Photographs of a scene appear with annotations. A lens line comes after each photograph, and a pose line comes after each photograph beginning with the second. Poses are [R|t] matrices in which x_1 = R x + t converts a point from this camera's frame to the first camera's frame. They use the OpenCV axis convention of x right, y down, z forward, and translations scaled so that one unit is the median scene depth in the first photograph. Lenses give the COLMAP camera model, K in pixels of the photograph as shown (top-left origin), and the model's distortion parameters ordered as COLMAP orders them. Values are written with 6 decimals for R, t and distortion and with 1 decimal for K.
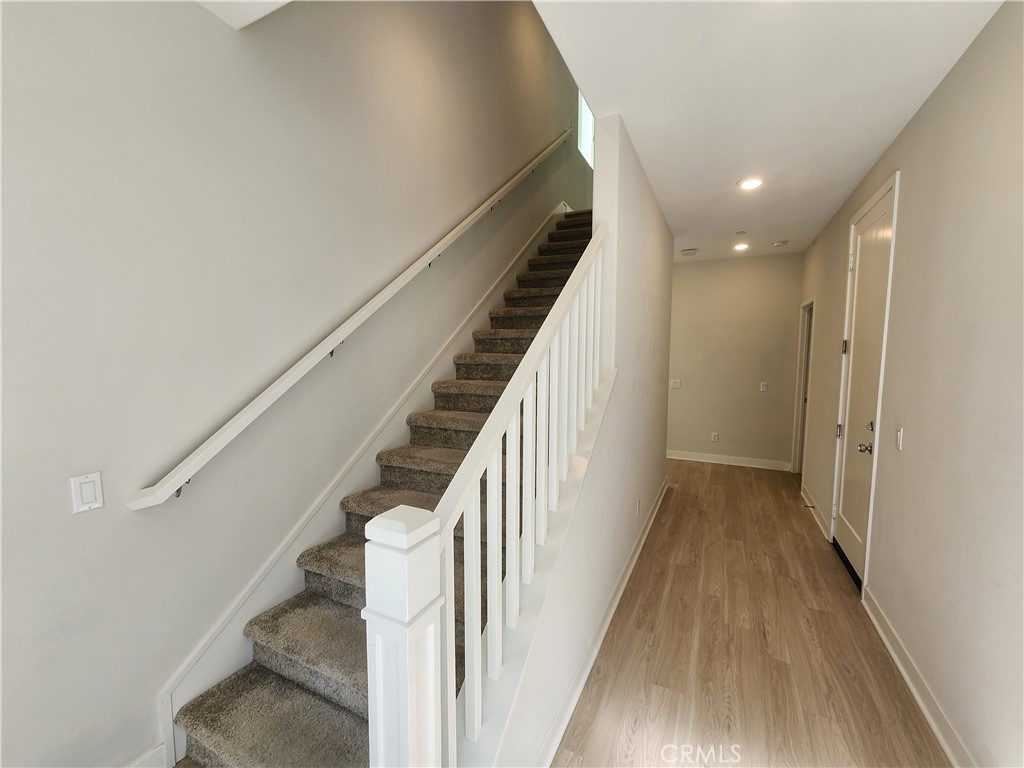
lens RADIAL K [[420.0, 0, 512.7], [0, 420.0, 390.4], [0, 0, 1]] dist [-0.000635, 0.000097]
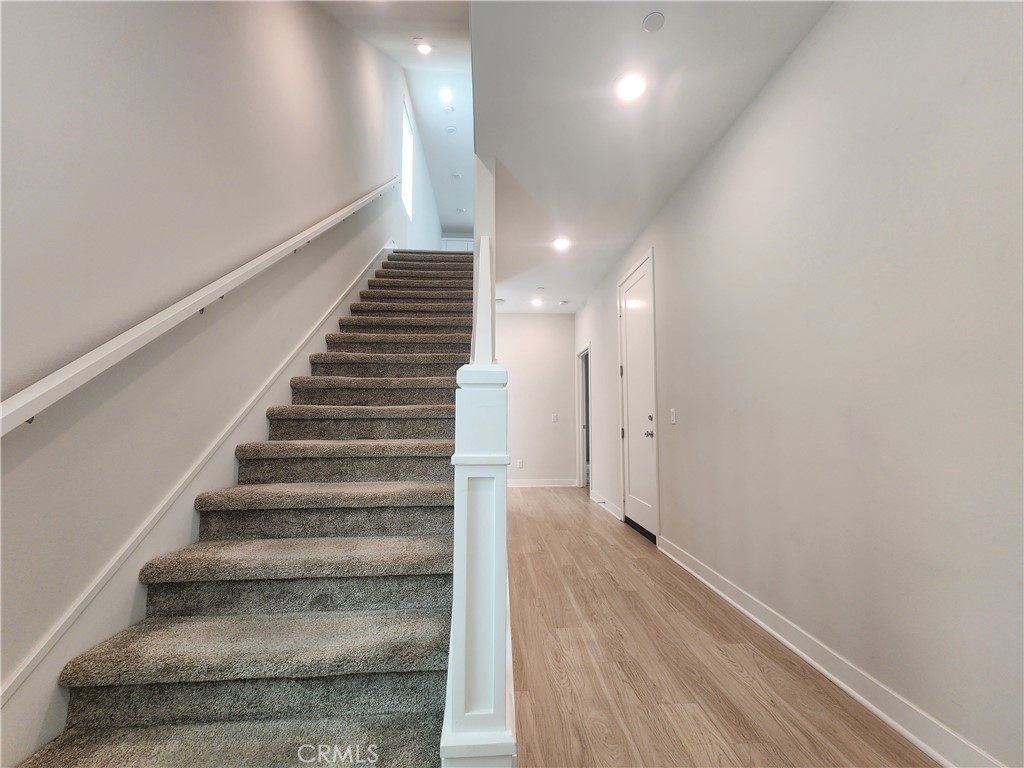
lens RADIAL K [[421.8, 0, 514.2], [0, 421.8, 383.6], [0, 0, 1]] dist [0.000666, 0.000726]
pose [[0.863685, 0.036881, 0.502681, -0.267075], [0.050400, 0.986002, -0.158936, 0.184989], [-0.501506, 0.162605, 0.849736, 0.005164]]
